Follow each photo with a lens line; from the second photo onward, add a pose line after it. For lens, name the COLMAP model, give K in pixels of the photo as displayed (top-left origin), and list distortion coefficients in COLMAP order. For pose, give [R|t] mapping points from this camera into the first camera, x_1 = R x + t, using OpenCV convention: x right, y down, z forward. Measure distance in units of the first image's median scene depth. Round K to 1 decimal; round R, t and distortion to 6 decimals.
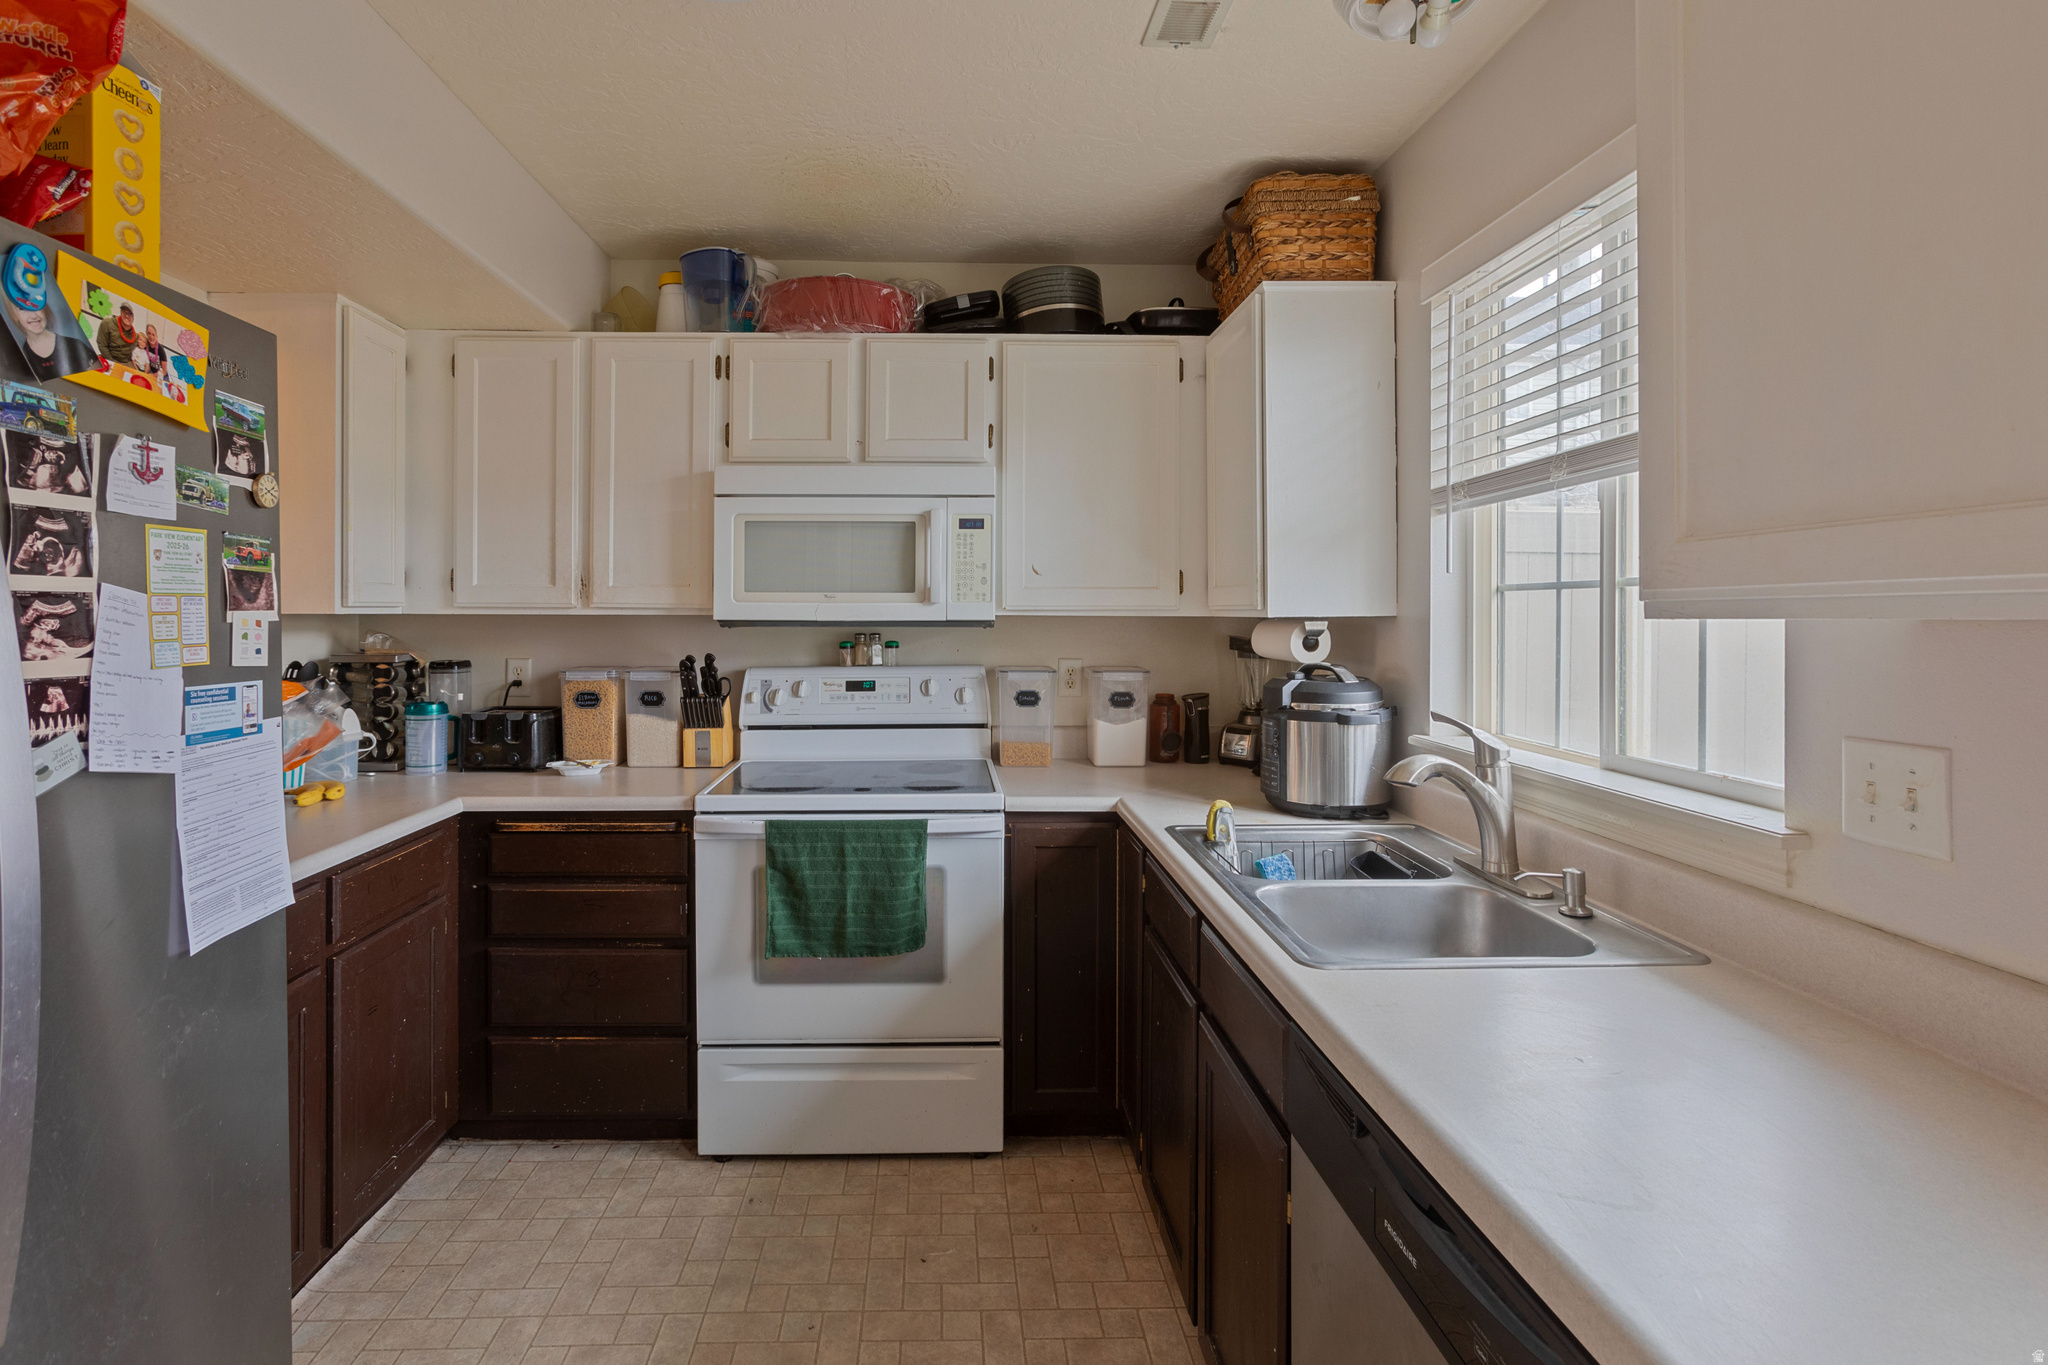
lens RADIAL K [[976.7, 0, 1023.4], [0, 976.7, 606.3], [0, 0, 1]] dist [-0.029392, 0.026313]
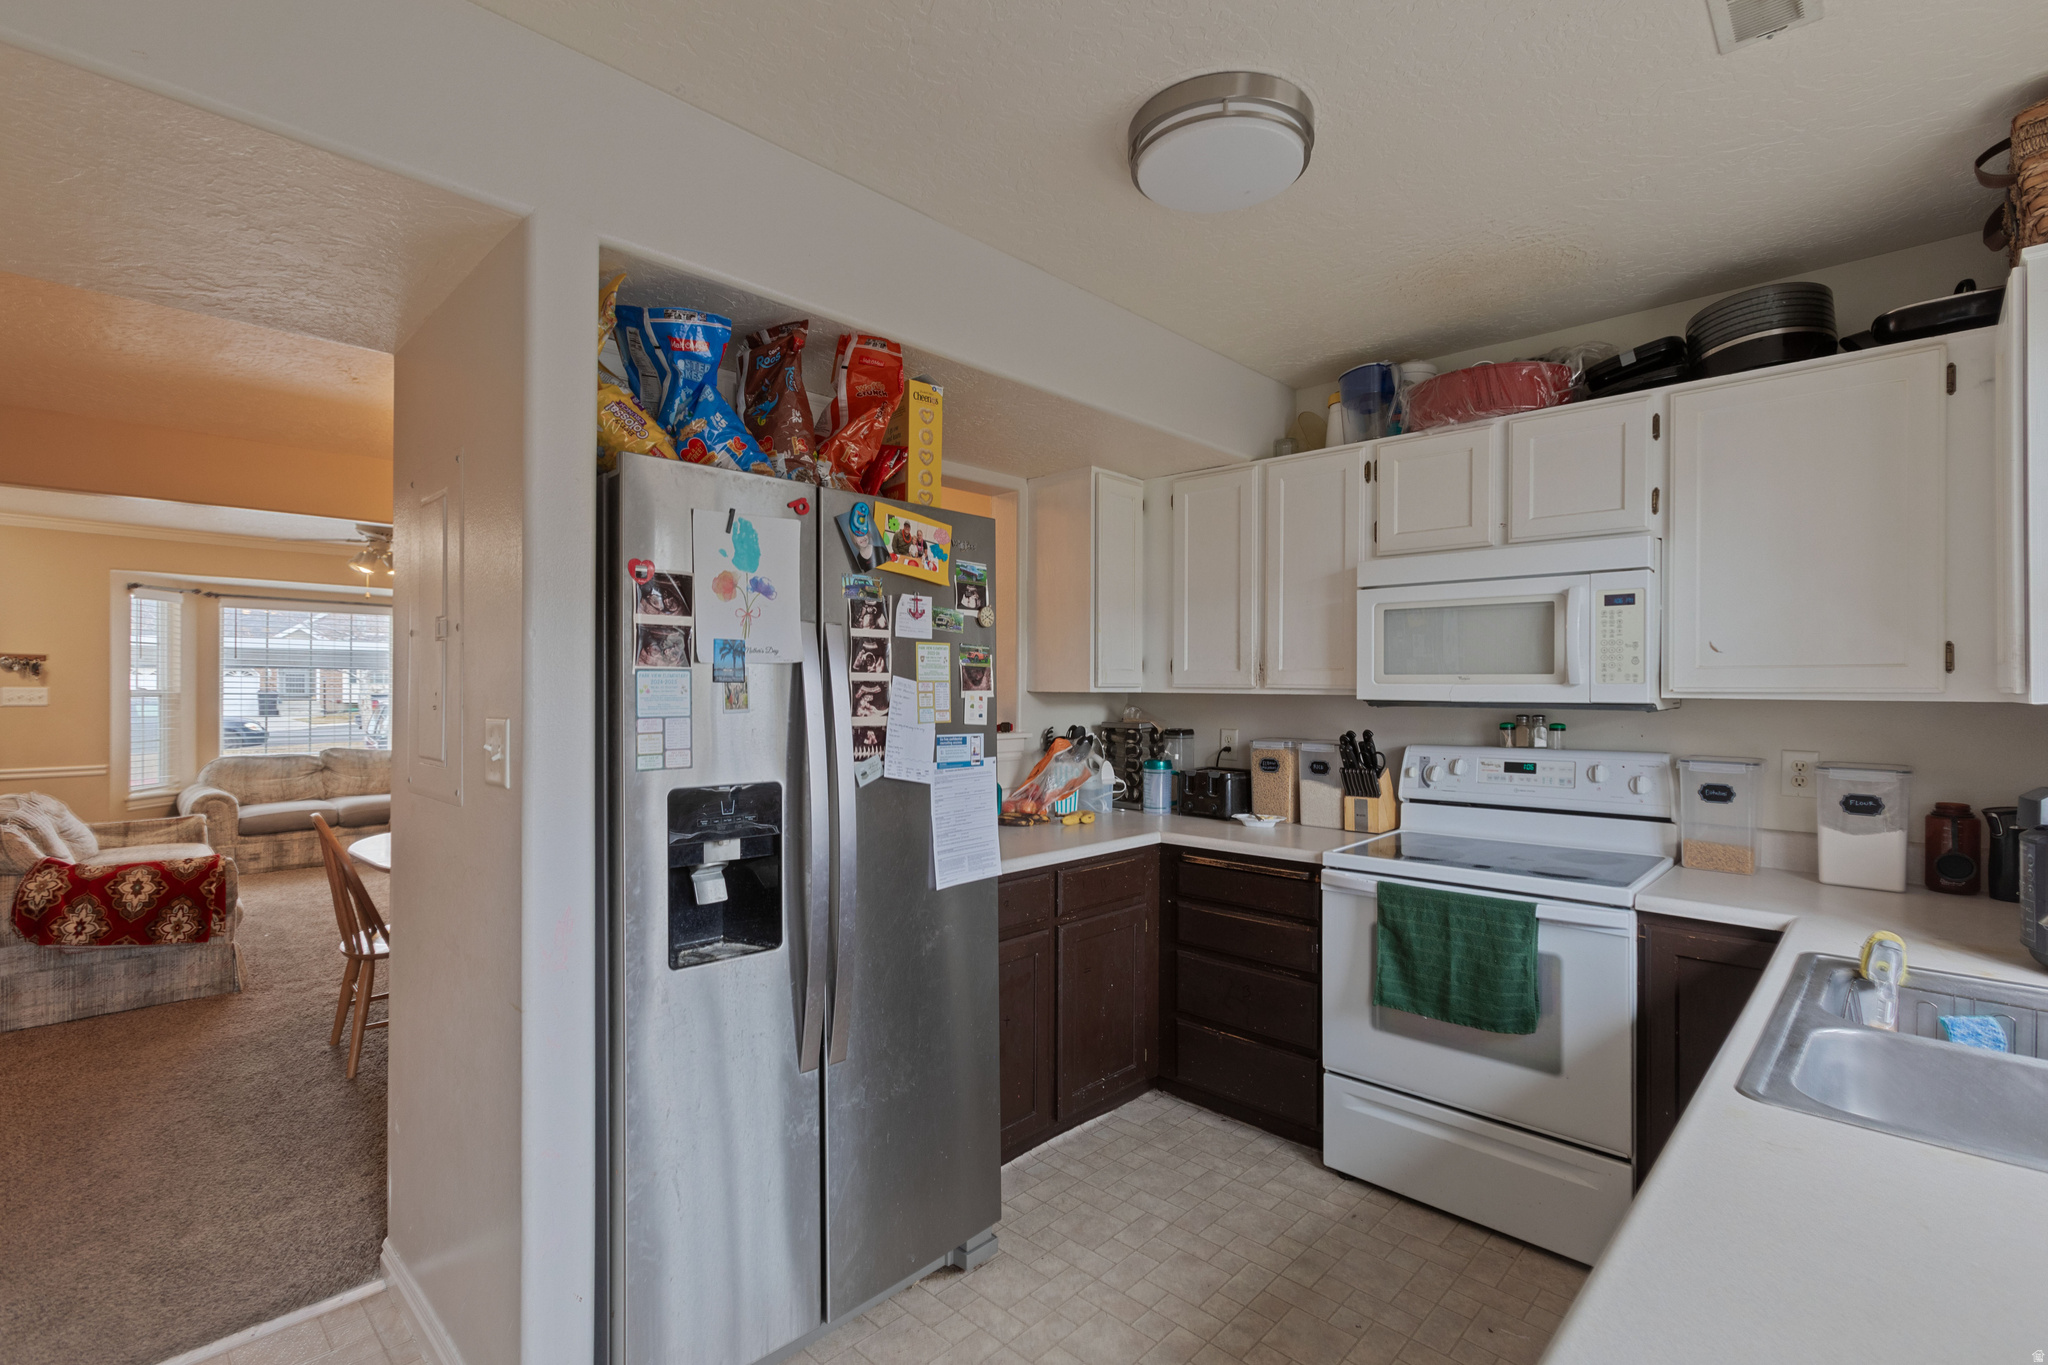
lens RADIAL K [[957.1, 0, 1052.2], [0, 957.1, 682.3], [0, 0, 1]] dist [-0.002909, -0.000082]
pose [[0.714393, -0.001573, -0.699743, 0.203734], [-0.000753, 0.999995, -0.003016, -0.002397], [0.699744, 0.002682, 0.714388, -0.032884]]
